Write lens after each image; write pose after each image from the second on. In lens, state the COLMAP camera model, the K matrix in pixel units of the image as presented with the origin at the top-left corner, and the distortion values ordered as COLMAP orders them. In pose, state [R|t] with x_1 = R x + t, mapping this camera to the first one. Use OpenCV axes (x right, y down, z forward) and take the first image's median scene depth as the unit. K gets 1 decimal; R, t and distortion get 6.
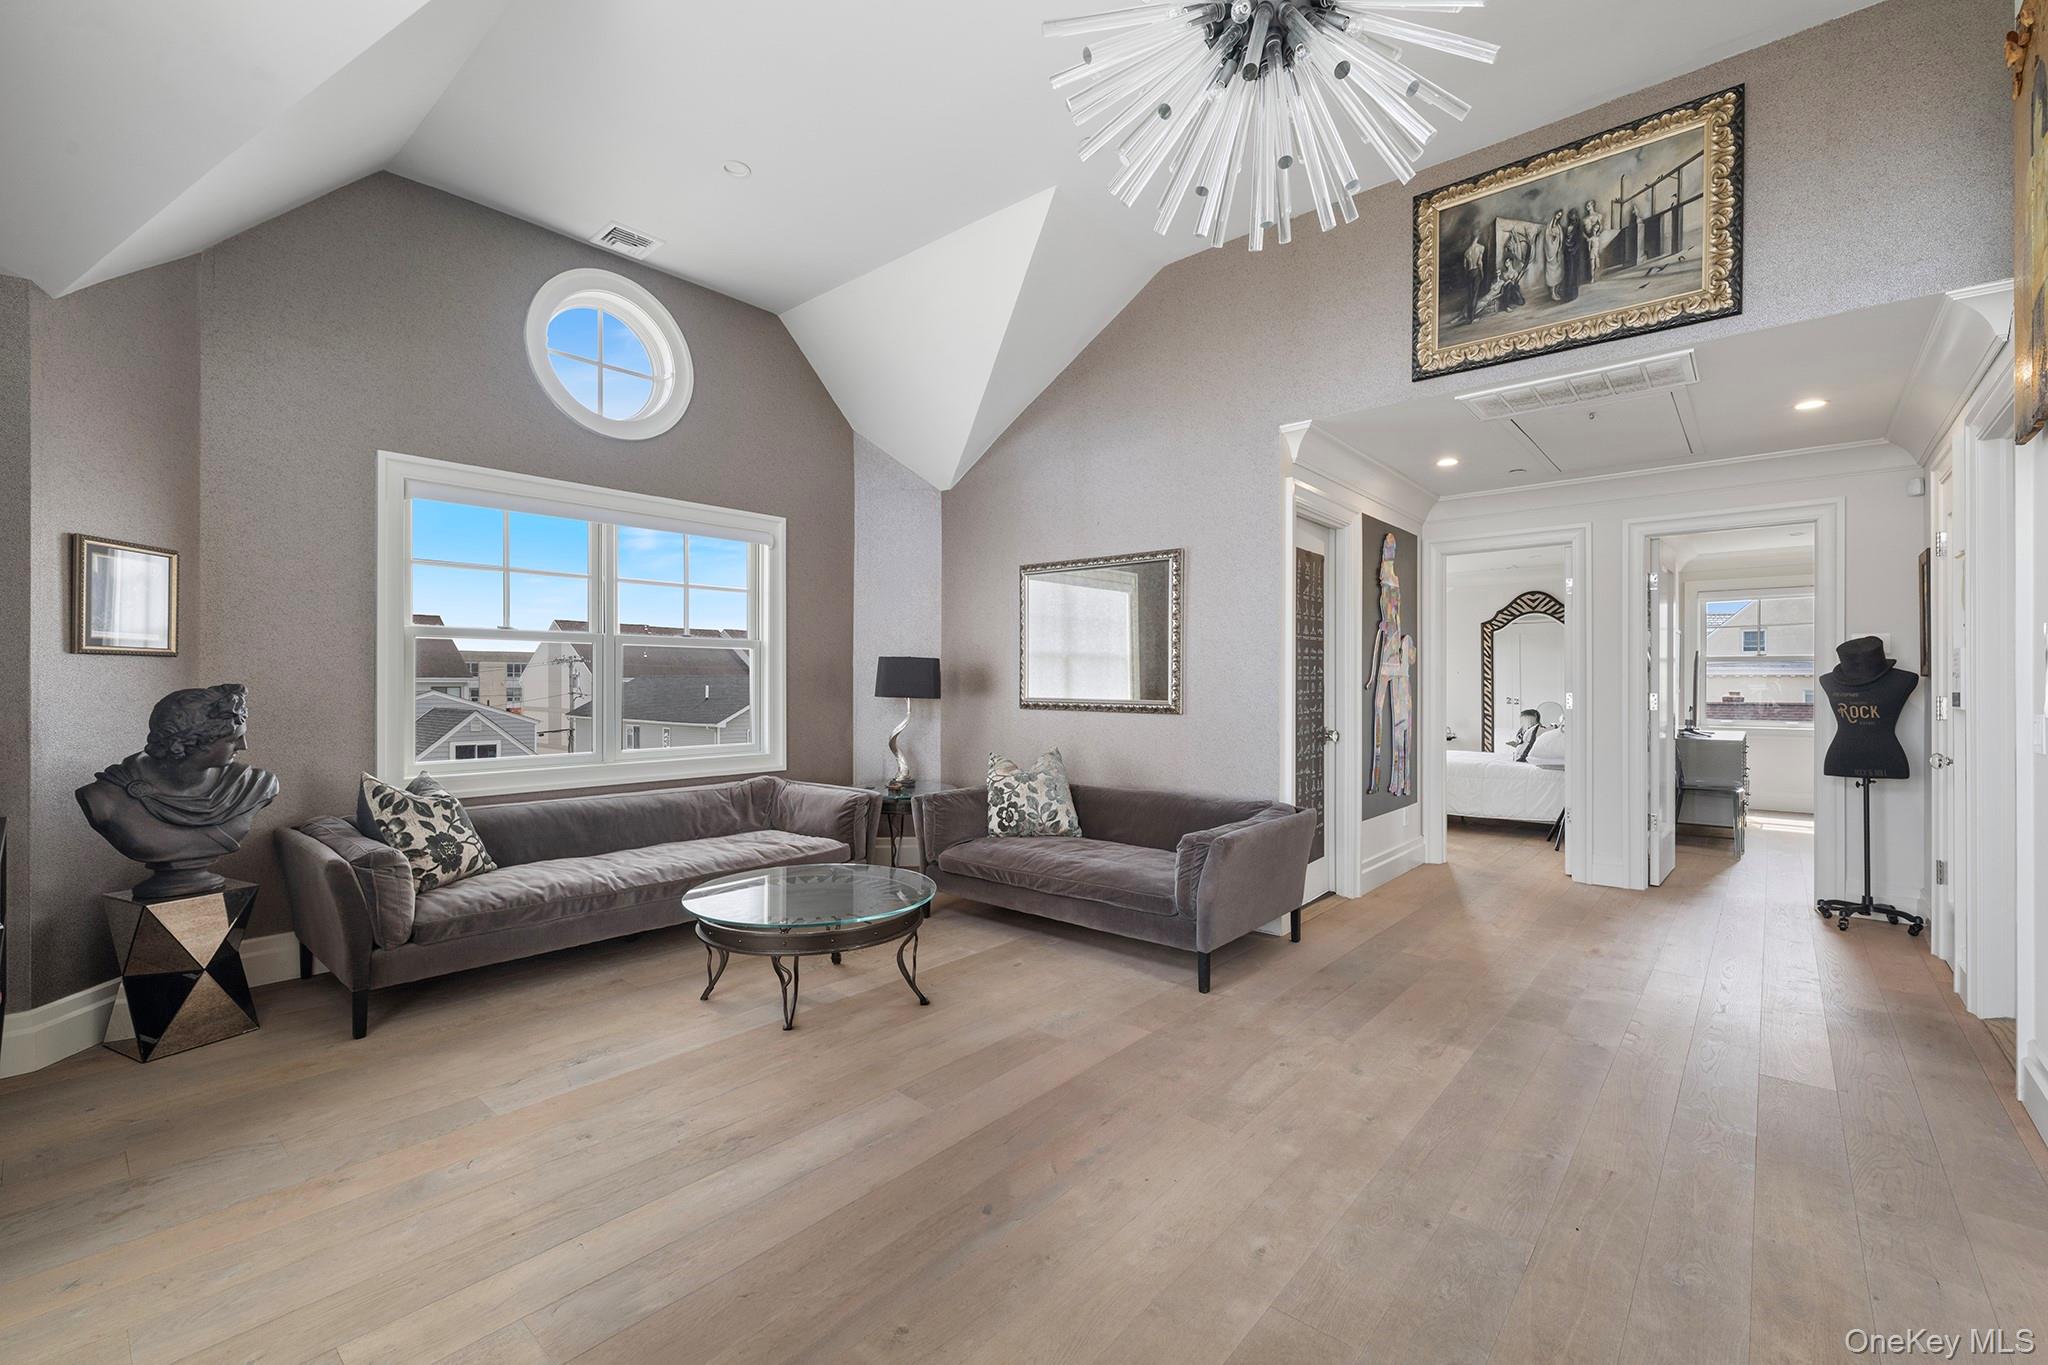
lens RADIAL K [[865.7, 0, 1024.0], [0, 865.7, 682.5], [0, 0, 1]] dist [0.000265, -0.000099]
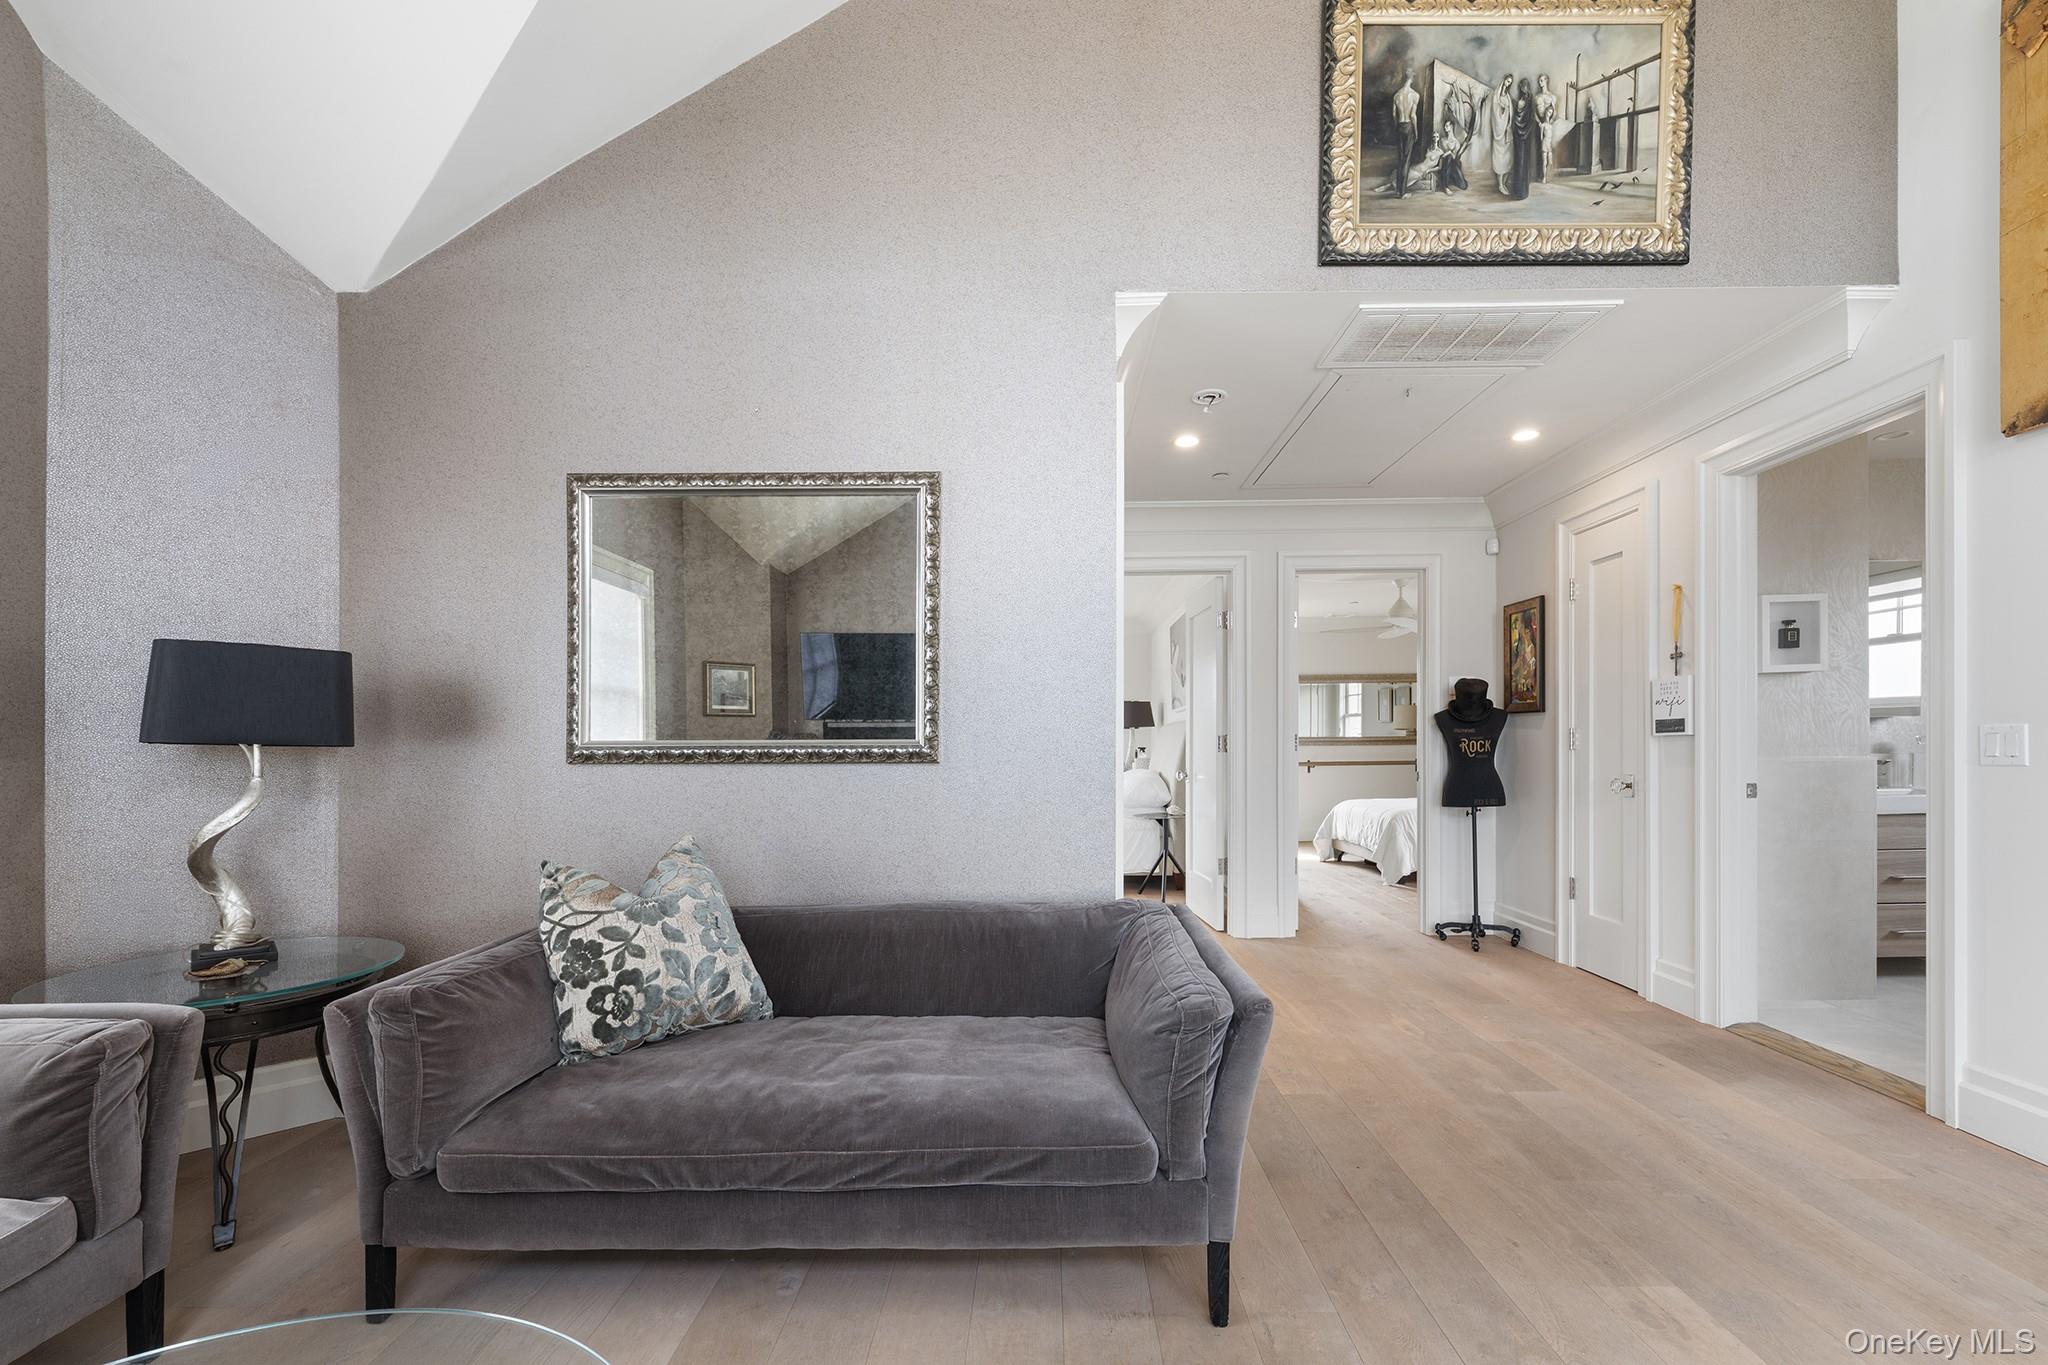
lens RADIAL K [[860.9, 0, 1052.4], [0, 860.9, 739.1], [0, 0, 1]] dist [-0.000836, 0.000379]
pose [[0.760939, -0.004566, 0.648808, -0.158705], [0.010719, 0.999927, -0.005534, 0.030436], [-0.648735, 0.011166, 0.760932, 0.631499]]
